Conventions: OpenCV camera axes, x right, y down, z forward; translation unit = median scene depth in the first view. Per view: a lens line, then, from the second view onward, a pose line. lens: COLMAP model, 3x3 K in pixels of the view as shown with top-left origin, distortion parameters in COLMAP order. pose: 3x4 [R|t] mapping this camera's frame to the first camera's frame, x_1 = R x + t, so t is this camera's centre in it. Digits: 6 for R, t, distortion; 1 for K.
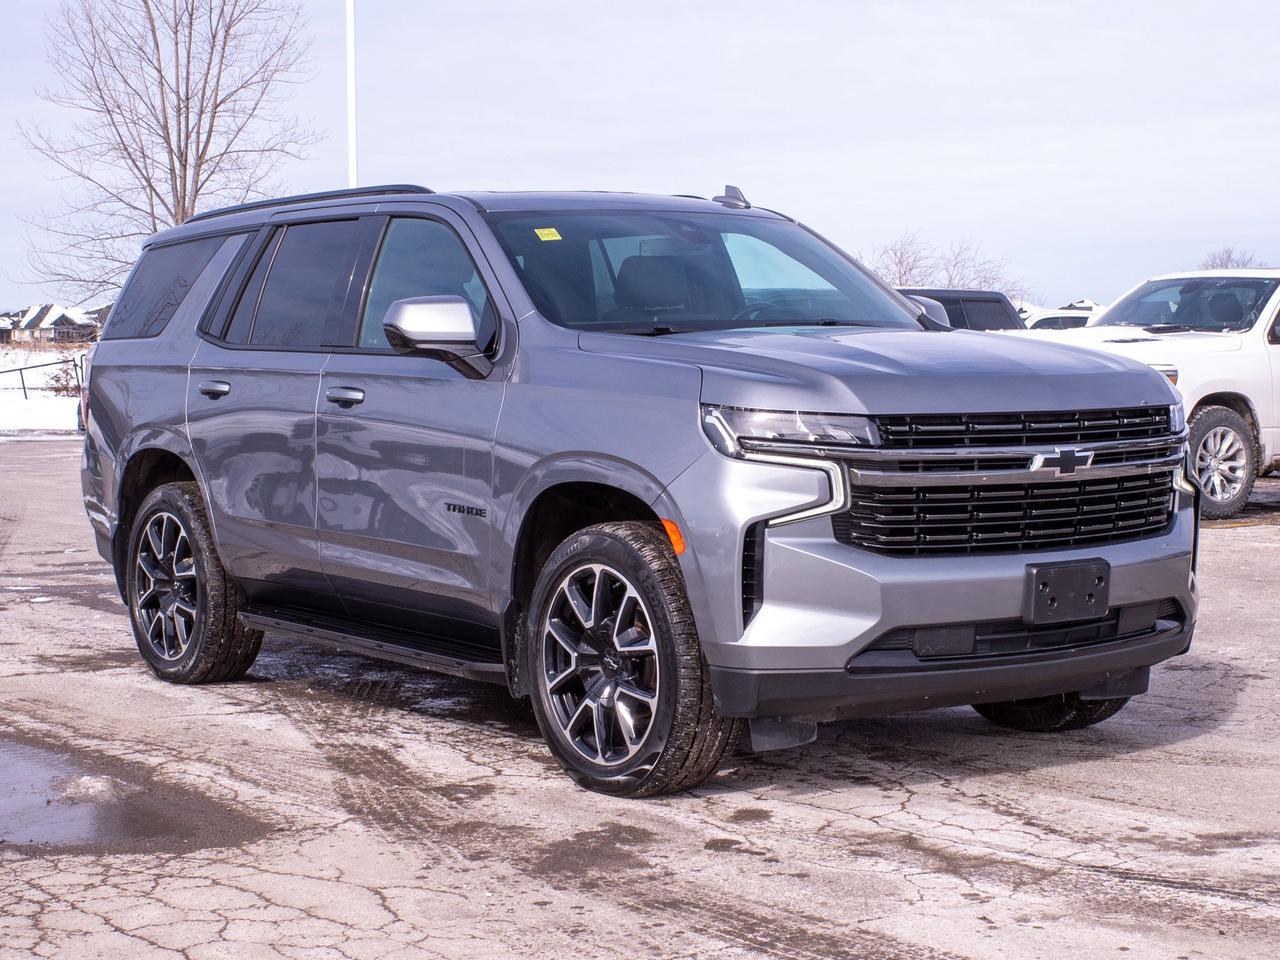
lens RADIAL K [[2177.1, 0, 640.0], [0, 2177.1, 480.0], [0, 0, 1]] dist [-0.051241, -0.021488]
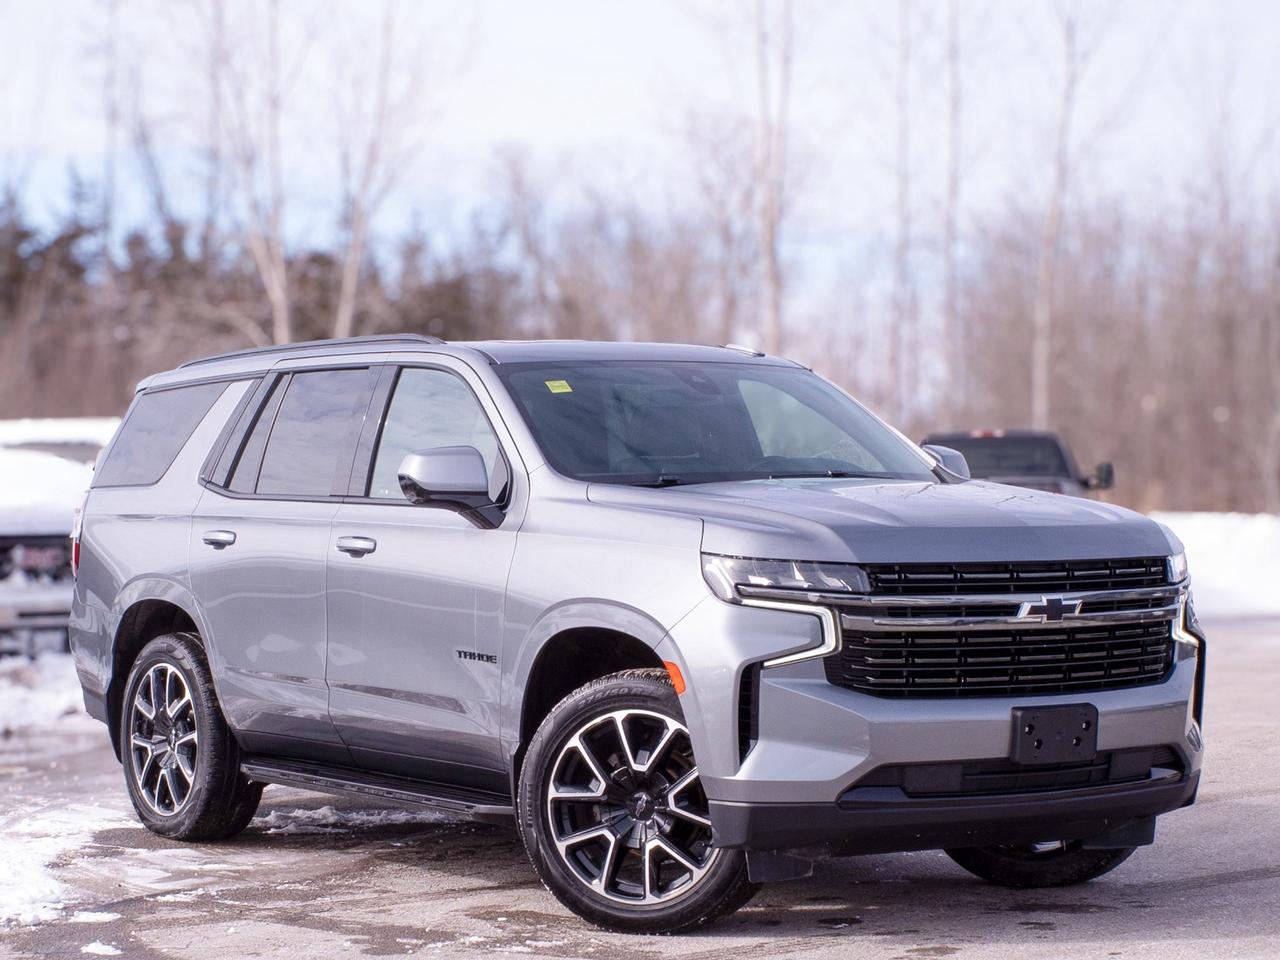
lens RADIAL K [[3108.8, 0, 640.0], [0, 3108.8, 480.0], [0, 0, 1]] dist [0.052436, -0.095979]
pose [[0.999858, 0.002920, -0.016607, 0.022565], [-0.003964, 0.997995, -0.063166, 0.024703], [0.016389, 0.063223, 0.997865, -0.499225]]
